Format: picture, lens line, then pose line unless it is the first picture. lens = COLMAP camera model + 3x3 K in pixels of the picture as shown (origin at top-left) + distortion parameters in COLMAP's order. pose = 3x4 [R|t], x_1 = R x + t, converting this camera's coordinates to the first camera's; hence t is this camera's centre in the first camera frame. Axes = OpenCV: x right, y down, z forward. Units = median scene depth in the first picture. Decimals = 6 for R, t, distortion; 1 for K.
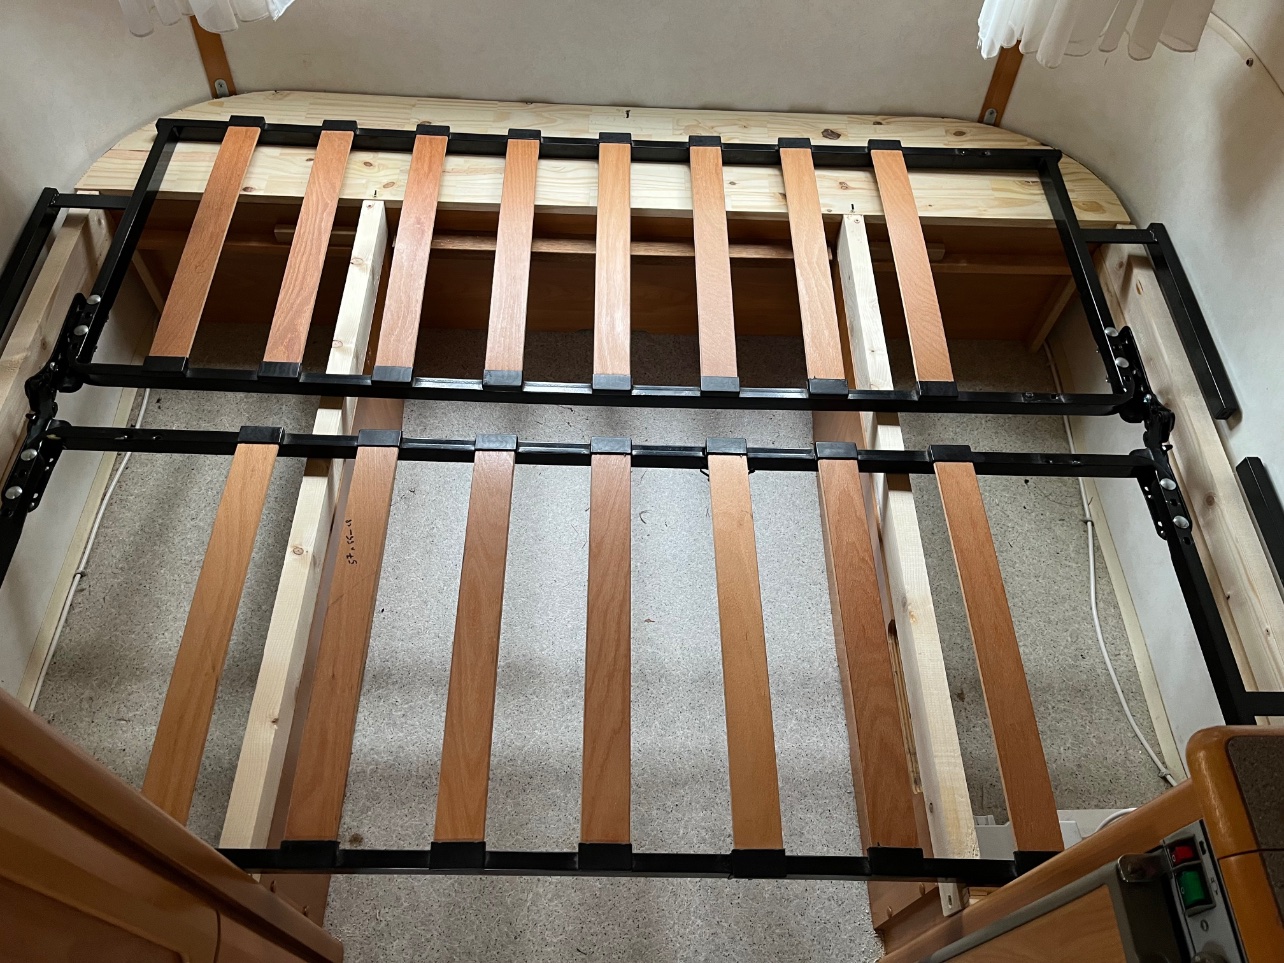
lens RADIAL K [[978.3, 0, 633.7], [0, 978.3, 479.0], [0, 0, 1]] dist [0.021775, -0.042890]
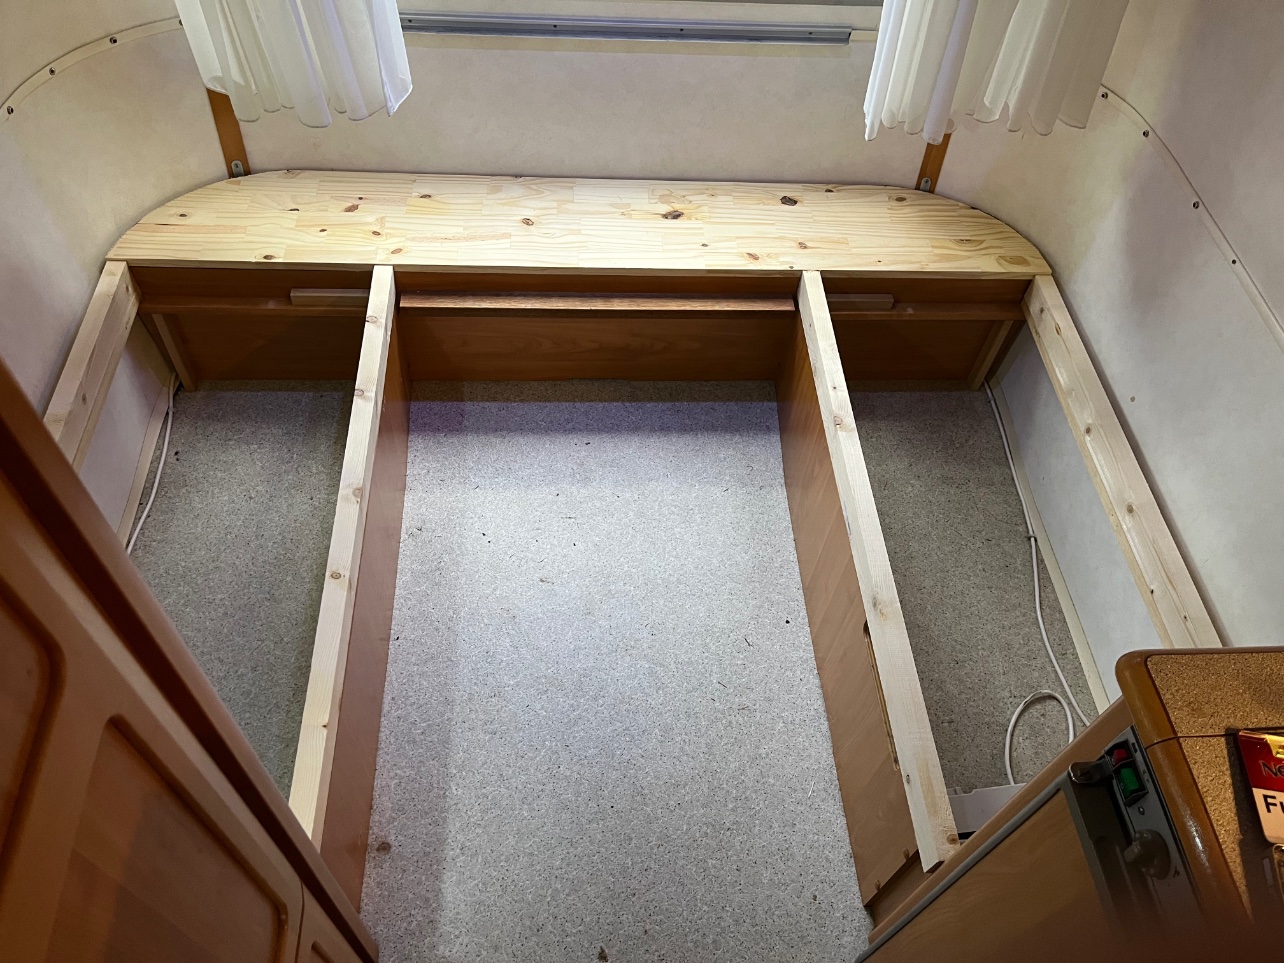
lens RADIAL K [[978.3, 0, 638.6], [0, 978.3, 476.8], [0, 0, 1]] dist [0.021775, -0.042890]
pose [[0.998006, -0.029981, 0.055546, -0.048132], [0.033831, 0.996993, -0.069721, 0.042472], [-0.053288, 0.071462, 0.996019, -0.104082]]
